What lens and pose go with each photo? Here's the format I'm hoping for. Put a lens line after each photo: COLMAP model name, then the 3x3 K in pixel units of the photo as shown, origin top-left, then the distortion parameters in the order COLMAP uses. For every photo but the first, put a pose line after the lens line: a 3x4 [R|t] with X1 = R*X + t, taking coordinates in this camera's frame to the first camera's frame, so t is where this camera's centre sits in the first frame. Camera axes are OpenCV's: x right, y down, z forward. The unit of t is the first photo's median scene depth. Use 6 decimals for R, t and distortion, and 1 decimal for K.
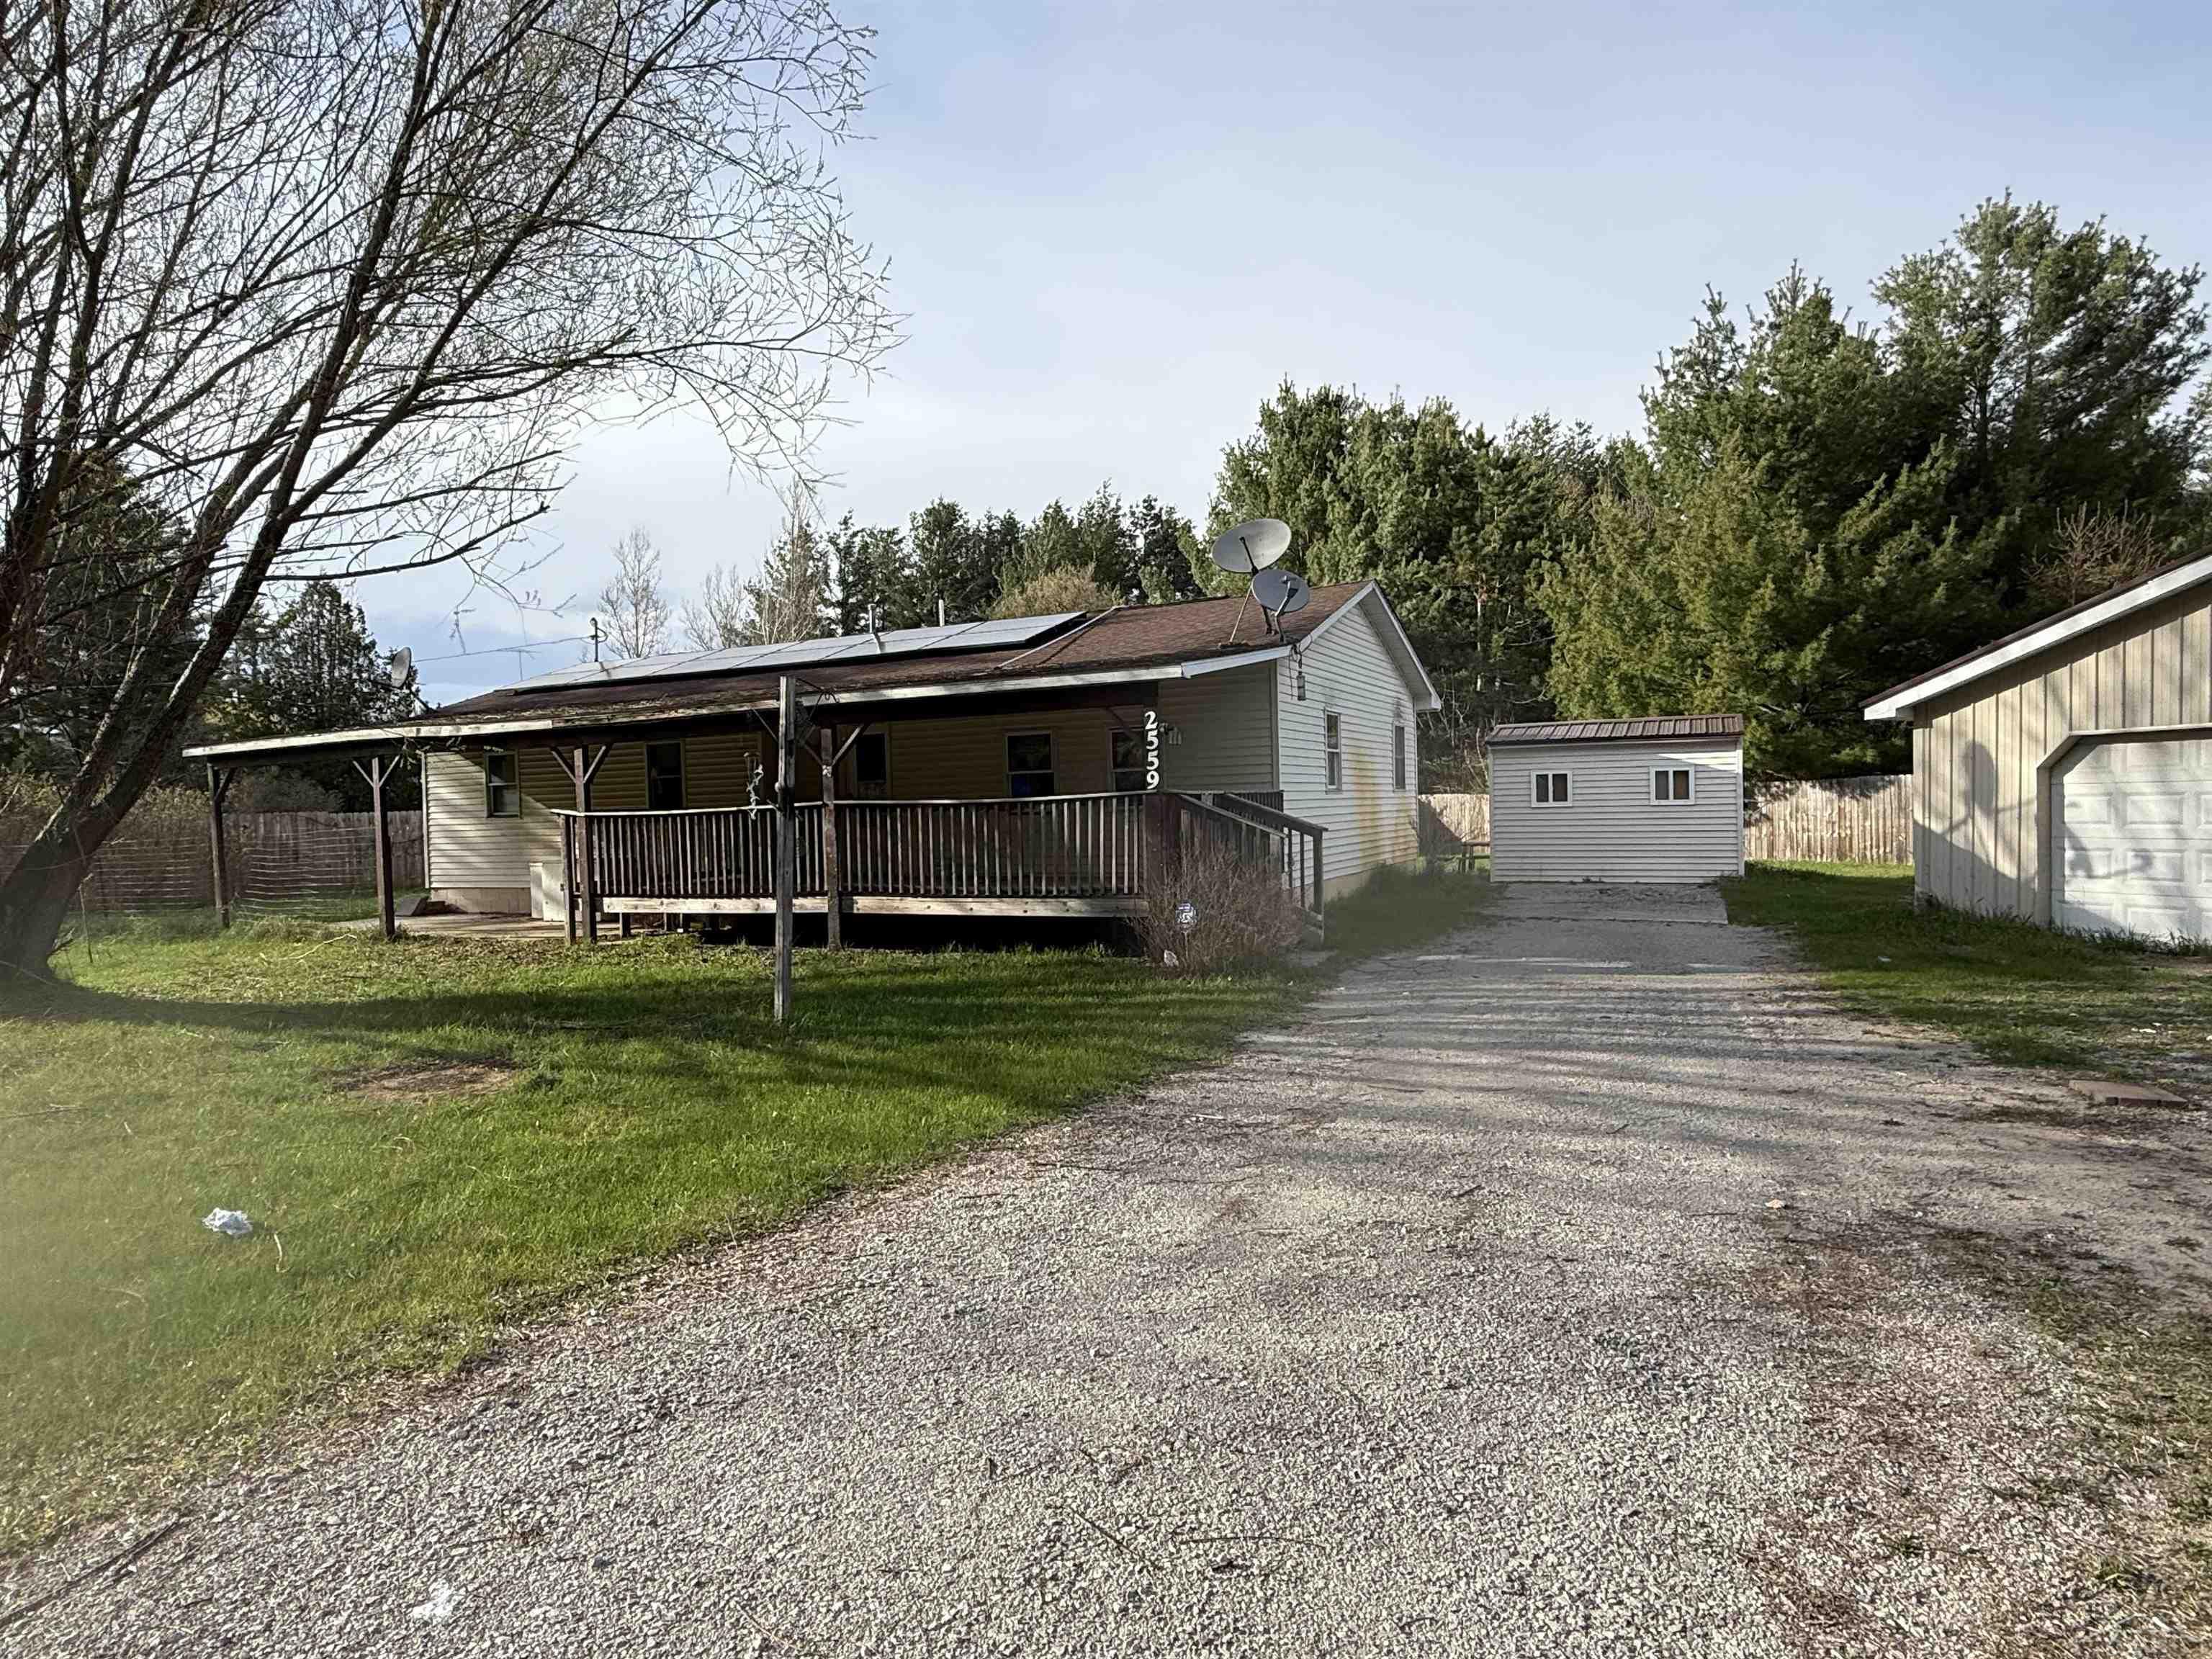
lens RADIAL K [[1297.6, 0, 1082.0], [0, 1297.6, 838.0], [0, 0, 1]] dist [-0.003993, 0.004917]
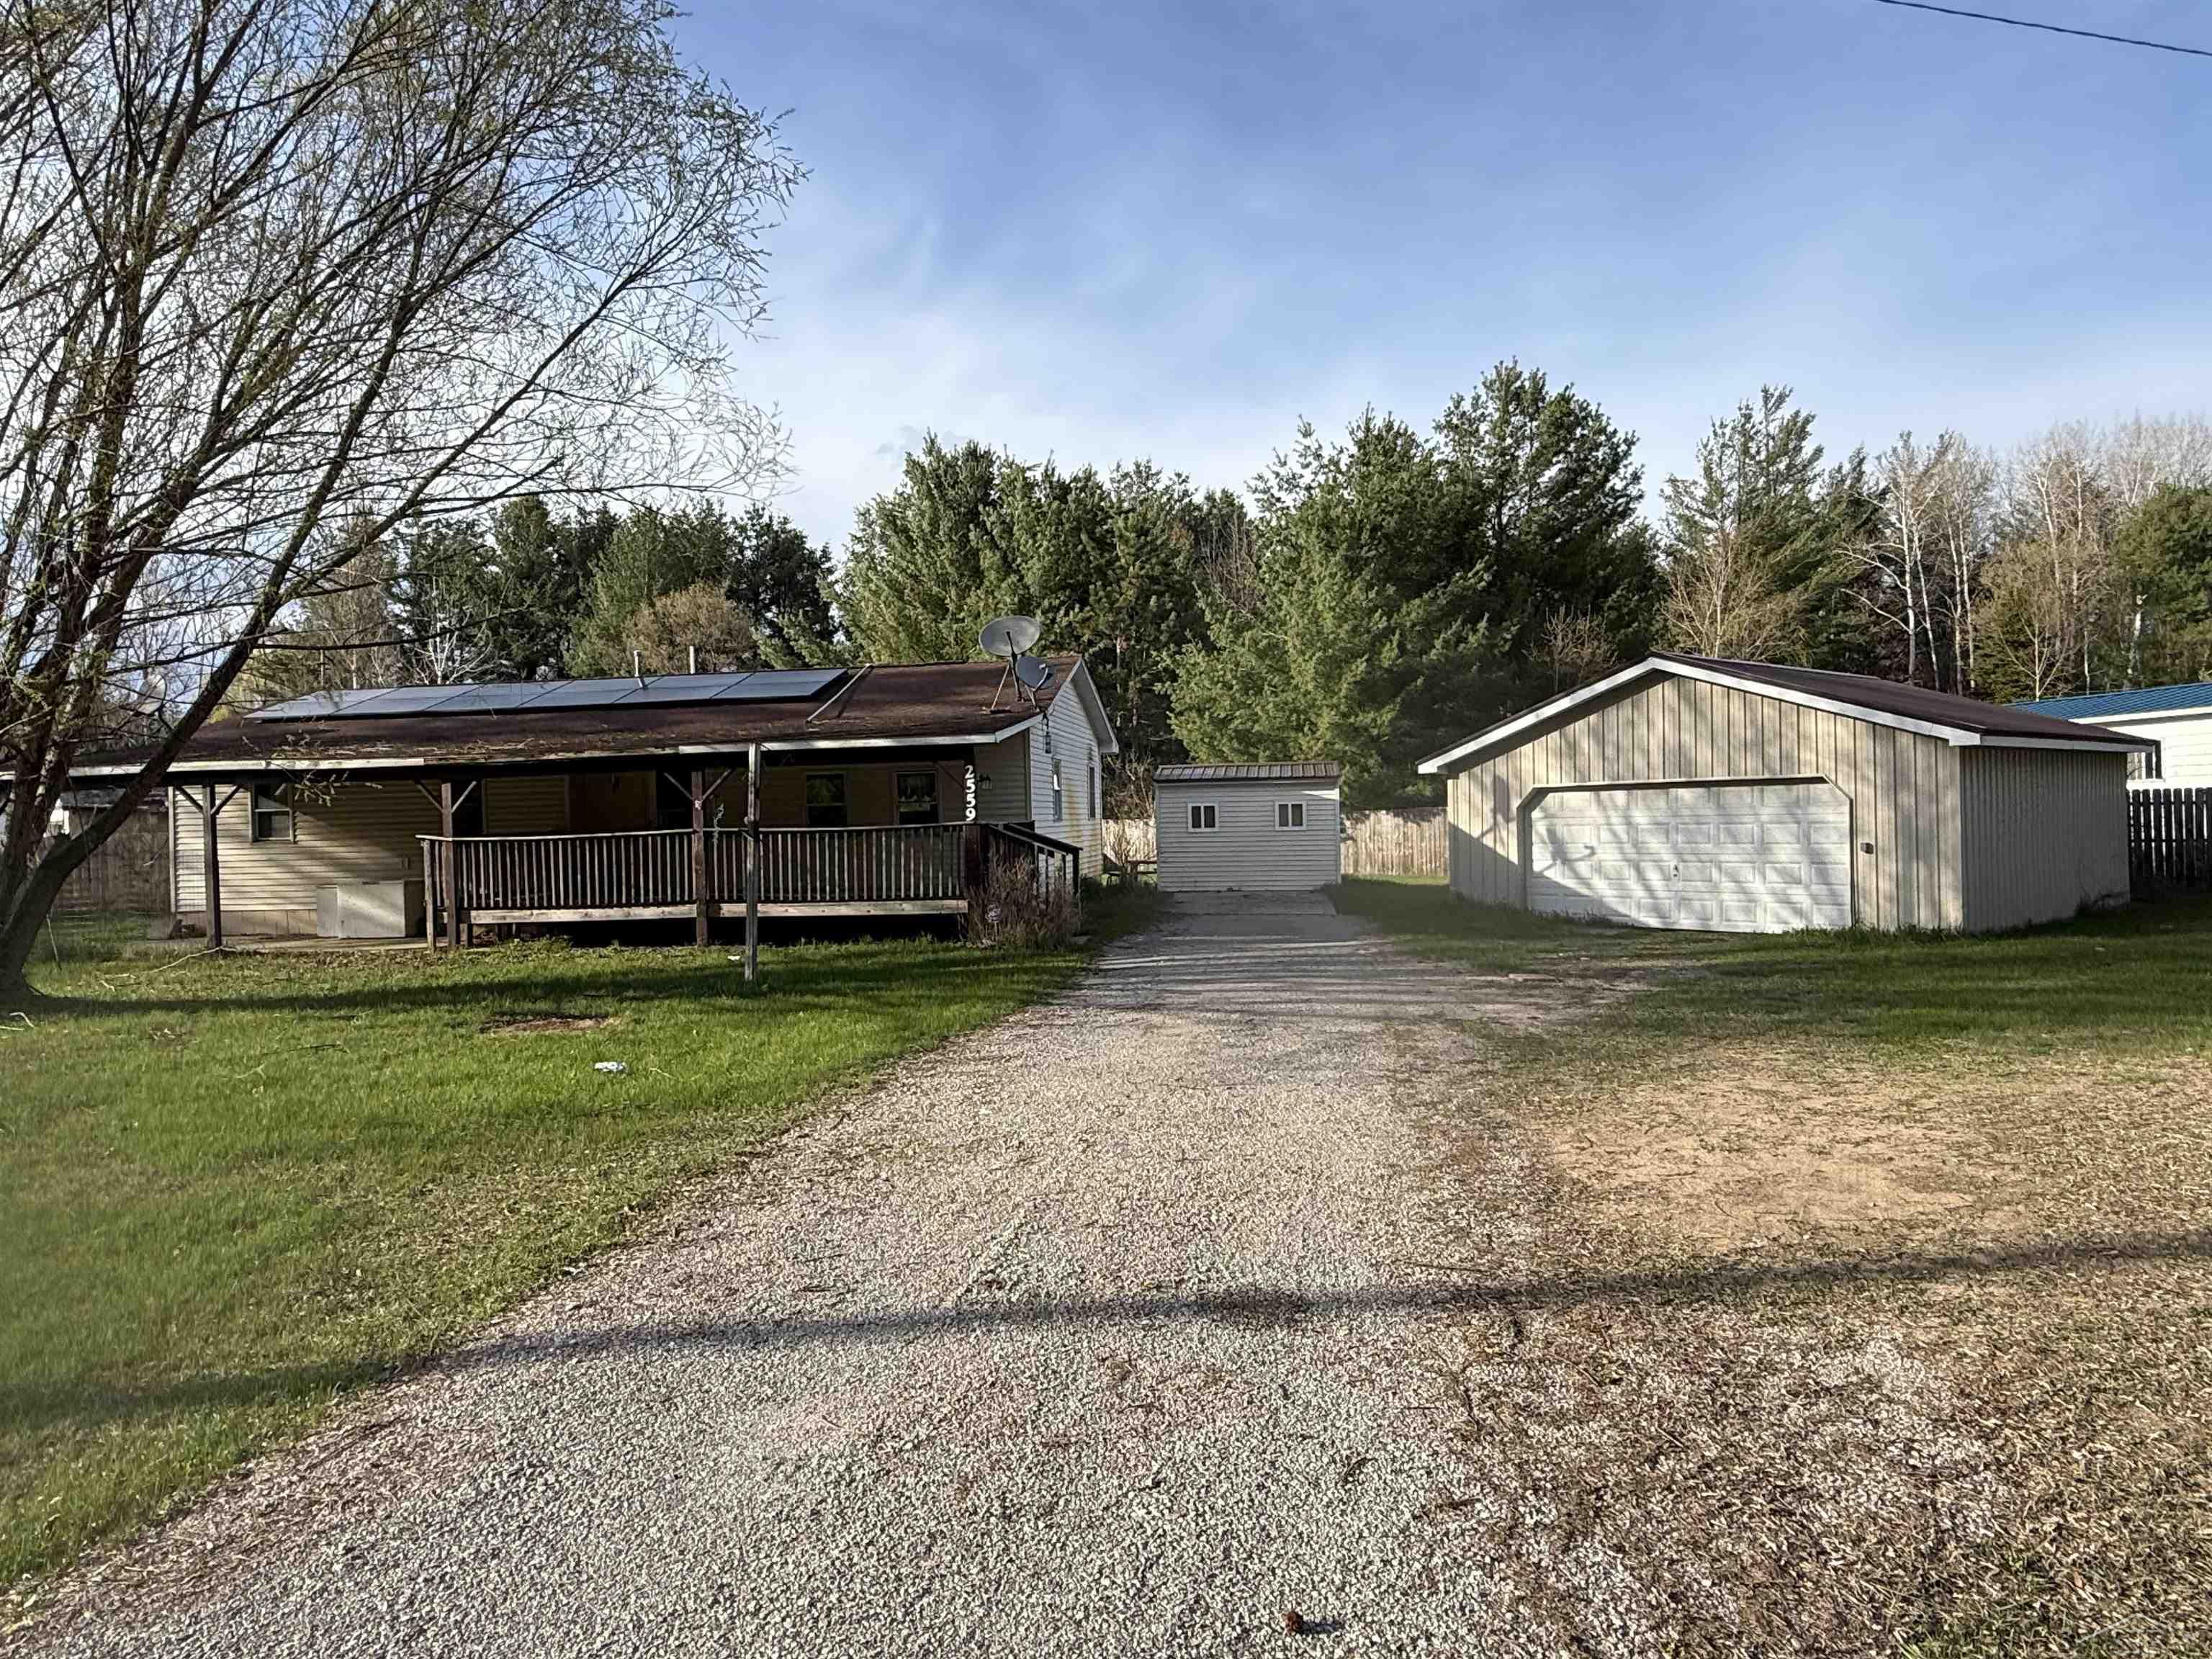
lens RADIAL K [[1381.2, 0, 1109.9], [0, 1381.2, 824.9], [0, 0, 1]] dist [0.009062, -0.001751]
pose [[0.950197, 0.001479, 0.311647, -0.179636], [0.006970, 0.999638, -0.025994, 0.004246], [-0.311573, 0.026872, 0.949842, -0.313626]]
